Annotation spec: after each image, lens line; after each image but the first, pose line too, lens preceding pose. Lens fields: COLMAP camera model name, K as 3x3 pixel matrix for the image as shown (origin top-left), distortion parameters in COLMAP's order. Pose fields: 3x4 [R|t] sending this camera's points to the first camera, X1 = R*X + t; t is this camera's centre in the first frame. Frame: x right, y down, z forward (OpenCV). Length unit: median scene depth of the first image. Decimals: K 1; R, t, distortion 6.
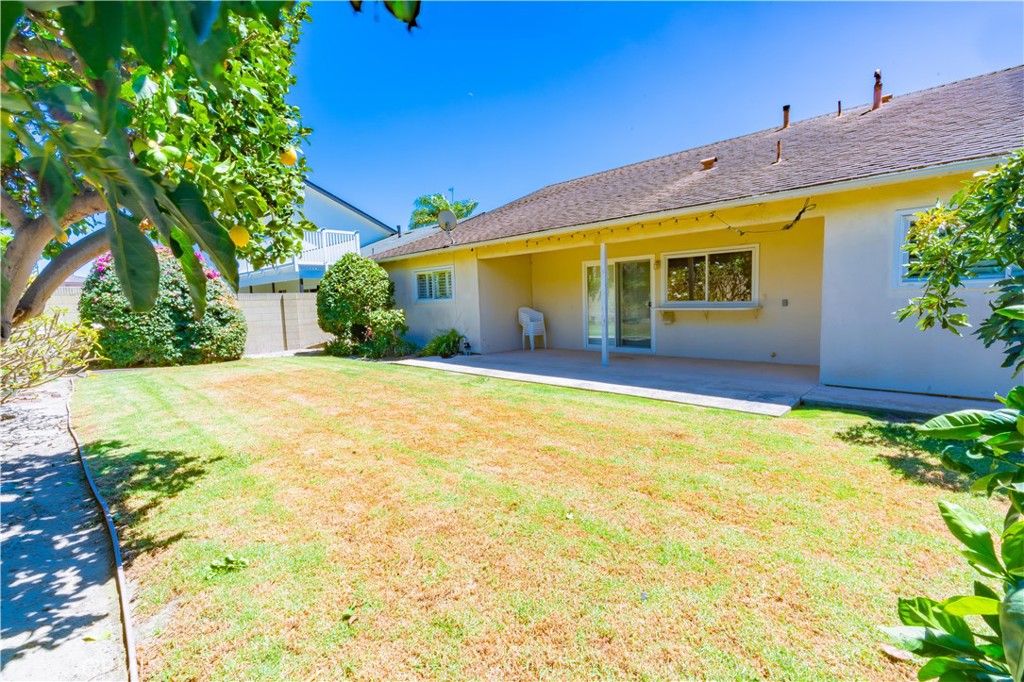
lens RADIAL K [[459.2, 0, 522.3], [0, 459.2, 342.5], [0, 0, 1]] dist [-0.011390, 0.000031]
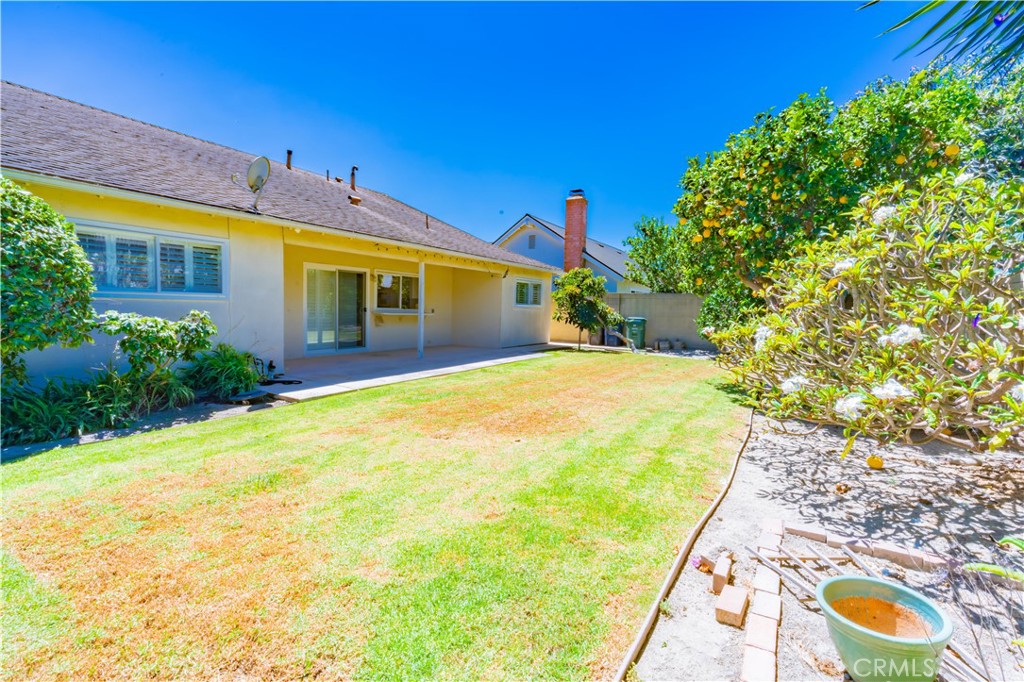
lens RADIAL K [[457.8, 0, 518.3], [0, 457.8, 339.5], [0, 0, 1]] dist [-0.002415, 0.000168]
pose [[-0.237669, -0.044152, 0.970342, -0.873408], [0.073302, 0.995303, 0.063242, -0.047335], [-0.968576, 0.086159, -0.233317, 0.807453]]
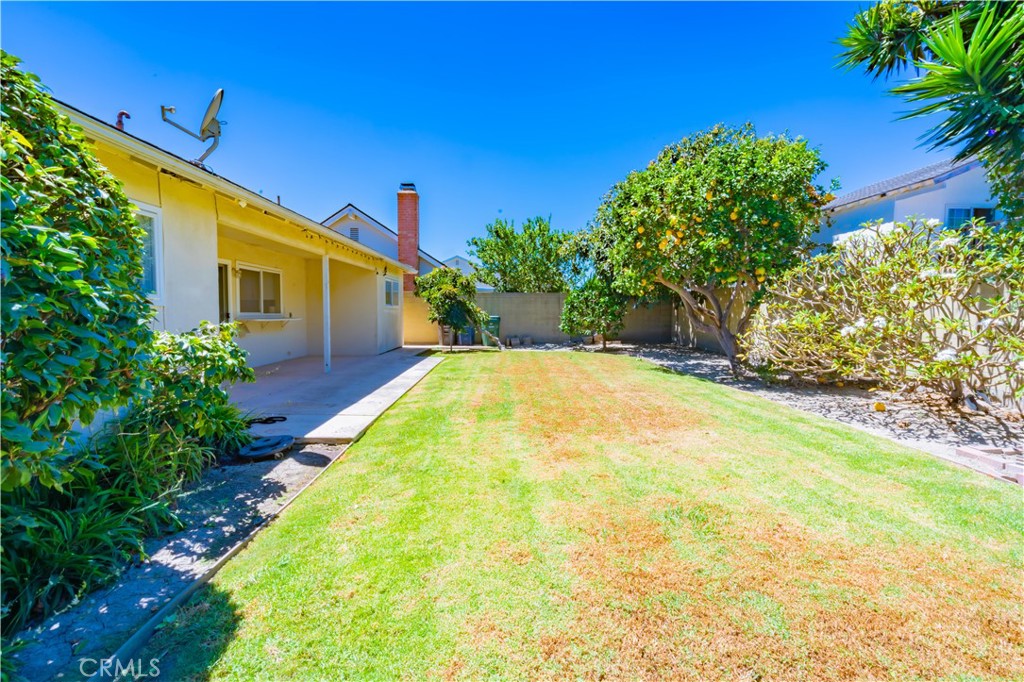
lens RADIAL K [[459.2, 0, 522.3], [0, 459.2, 342.5], [0, 0, 1]] dist [-0.011390, 0.000031]
pose [[-0.726782, -0.021452, 0.686533, -0.659530], [0.081318, 0.989795, 0.117014, -0.080130], [-0.682038, 0.140871, -0.717621, 1.123591]]
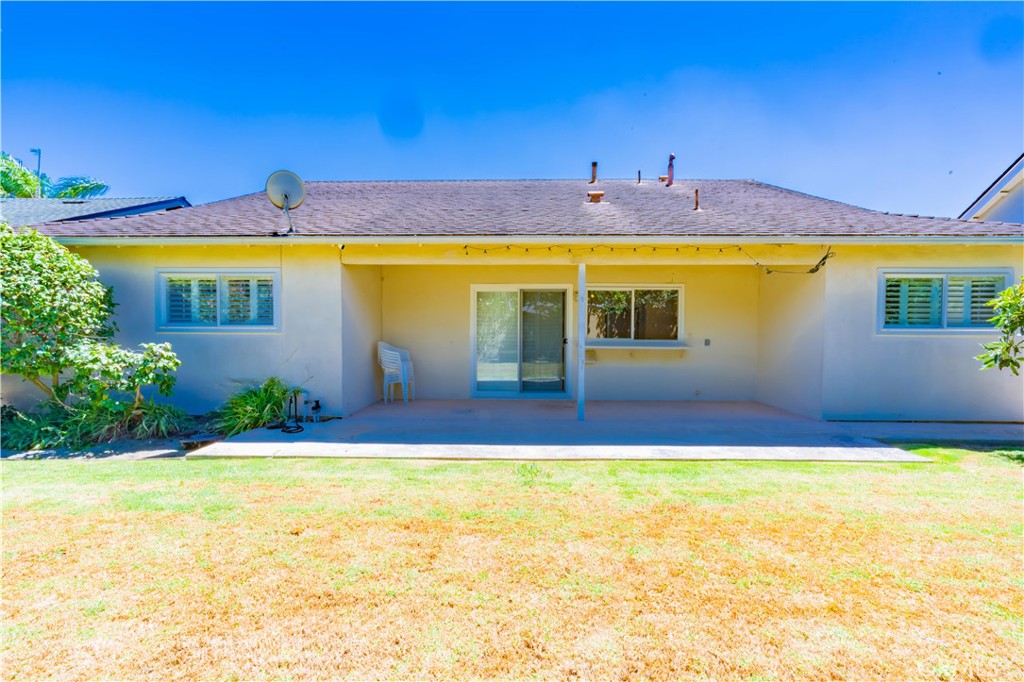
lens RADIAL K [[457.8, 0, 518.3], [0, 457.8, 339.5], [0, 0, 1]] dist [-0.002415, 0.000168]
pose [[0.728881, 0.017990, 0.684404, -0.337338], [0.038559, 0.996989, -0.067271, -0.028520], [-0.683554, 0.075422, 0.725993, 0.391288]]
